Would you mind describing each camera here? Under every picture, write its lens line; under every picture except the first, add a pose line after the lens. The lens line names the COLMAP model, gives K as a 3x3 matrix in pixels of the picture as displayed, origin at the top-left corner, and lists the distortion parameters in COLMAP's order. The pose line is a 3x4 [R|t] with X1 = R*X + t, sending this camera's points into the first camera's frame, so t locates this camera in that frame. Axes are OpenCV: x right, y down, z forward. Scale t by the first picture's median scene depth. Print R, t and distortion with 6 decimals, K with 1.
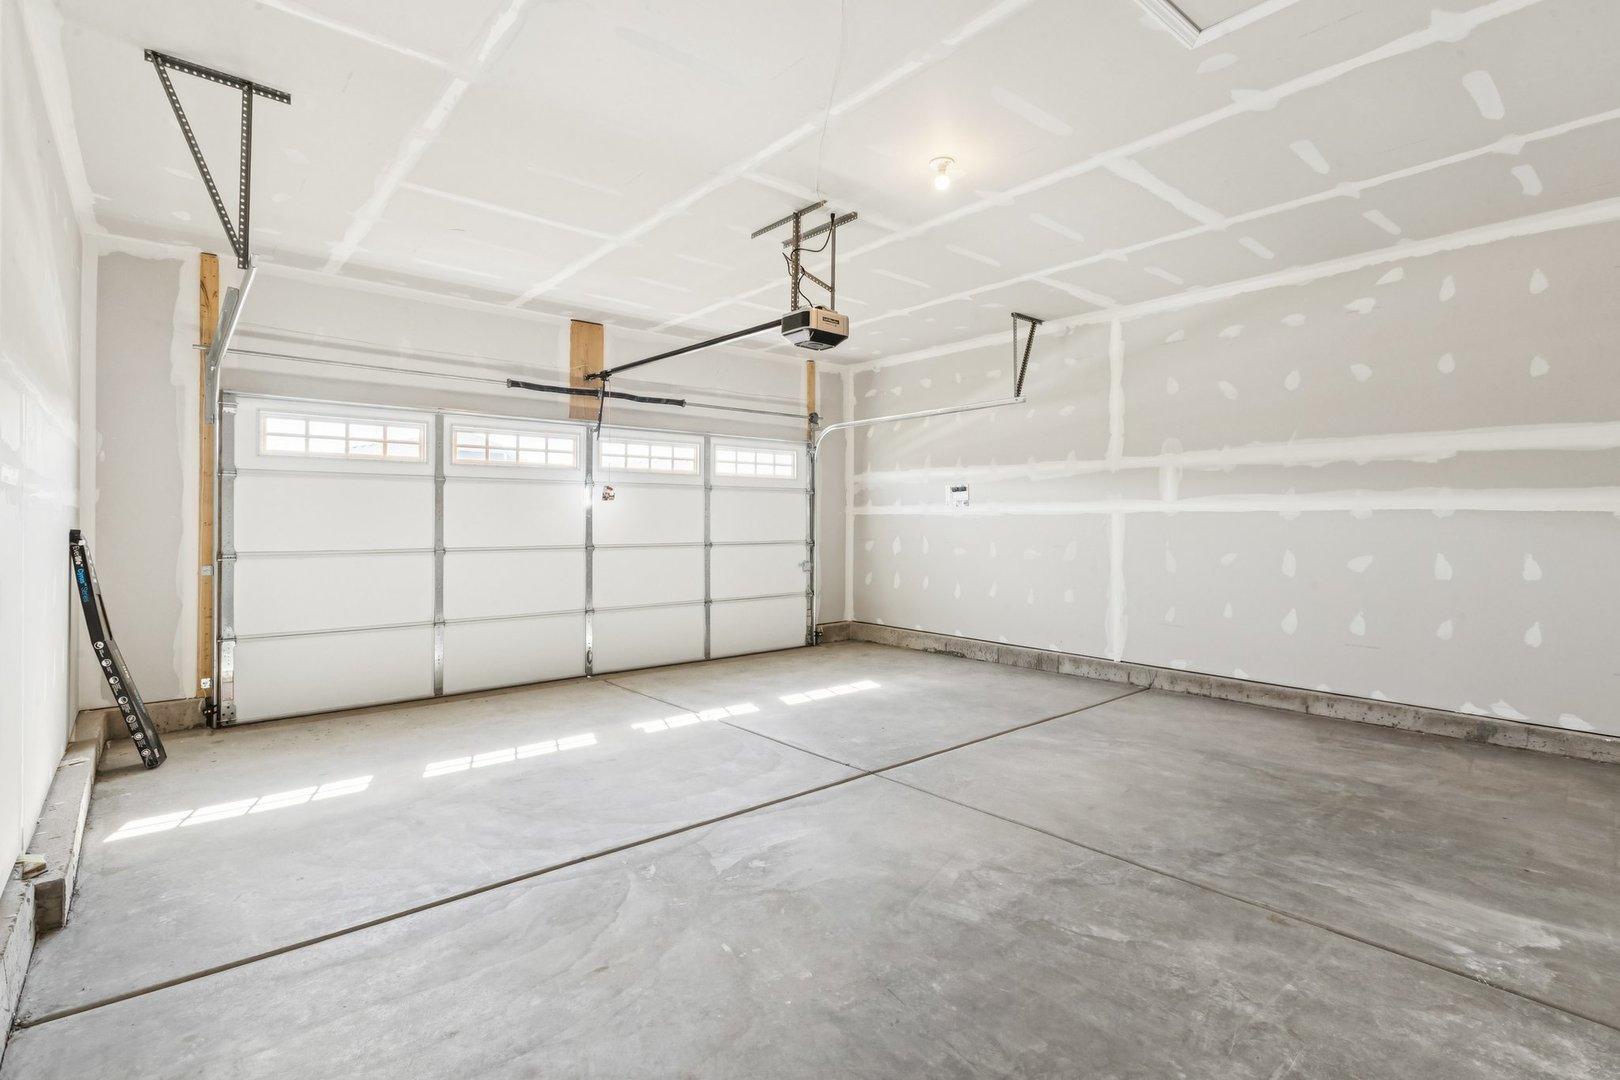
lens RADIAL K [[763.3, 0, 815.5], [0, 763.3, 532.3], [0, 0, 1]] dist [0.031783, 0.000051]
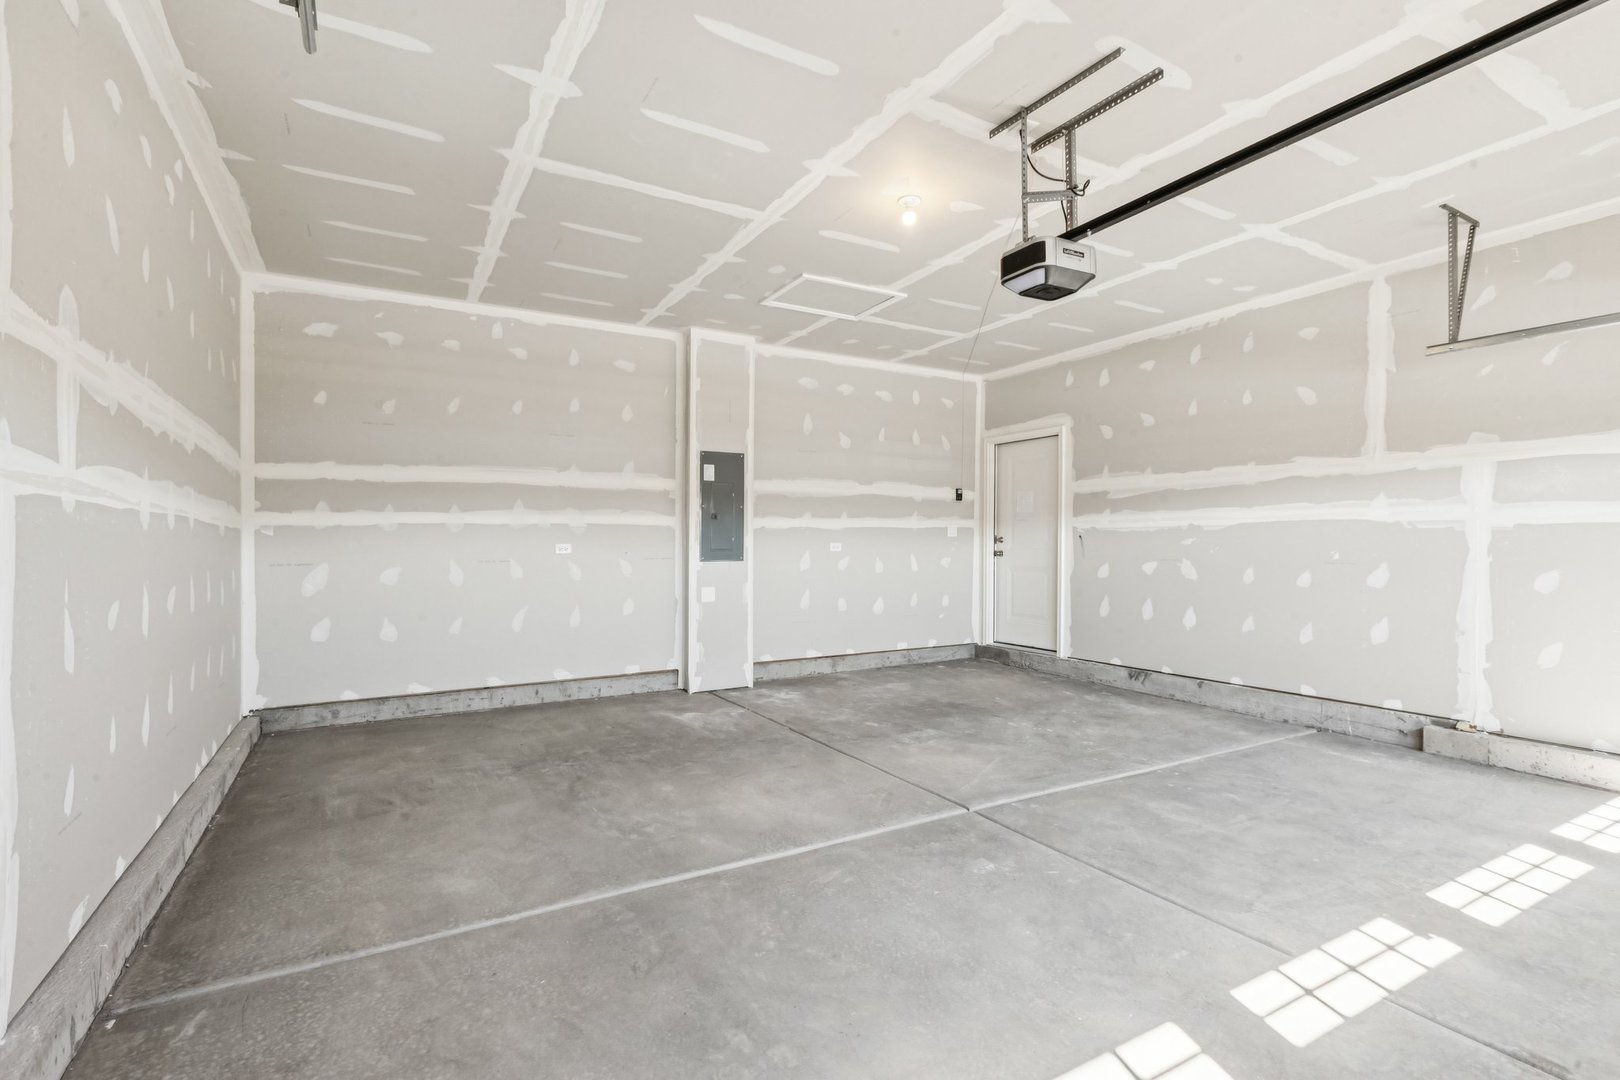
lens RADIAL K [[763.3, 0, 815.5], [0, 763.3, 532.3], [0, 0, 1]] dist [0.031783, 0.000051]
pose [[-0.984895, -0.002470, 0.173133, 0.109262], [-0.002721, 0.999996, -0.001211, -0.018020], [-0.173129, -0.001663, -0.984898, 2.171622]]
